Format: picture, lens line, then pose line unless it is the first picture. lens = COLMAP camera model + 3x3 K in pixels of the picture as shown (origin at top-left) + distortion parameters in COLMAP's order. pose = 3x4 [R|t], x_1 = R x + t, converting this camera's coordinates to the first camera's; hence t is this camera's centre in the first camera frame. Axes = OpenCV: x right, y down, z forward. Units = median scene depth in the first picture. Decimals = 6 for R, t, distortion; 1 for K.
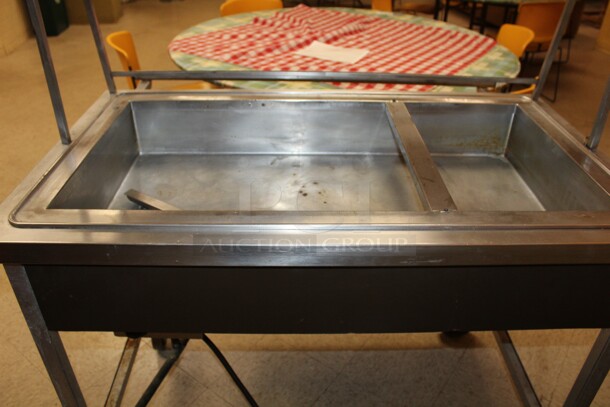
lens RADIAL K [[499.5, 0, 305.0], [0, 499.5, 203.5], [0, 0, 1]] dist [-0.174520, 0.160932]
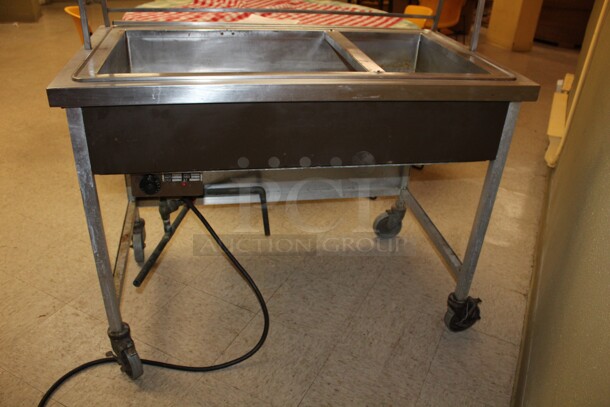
lens RADIAL K [[499.5, 0, 305.0], [0, 499.5, 203.5], [0, 0, 1]] dist [-0.174520, 0.160932]
pose [[0.984952, -0.052598, 0.164627, -0.104998], [0.057469, 0.998035, -0.024960, 0.229064], [-0.162991, 0.034045, 0.986040, -0.220733]]
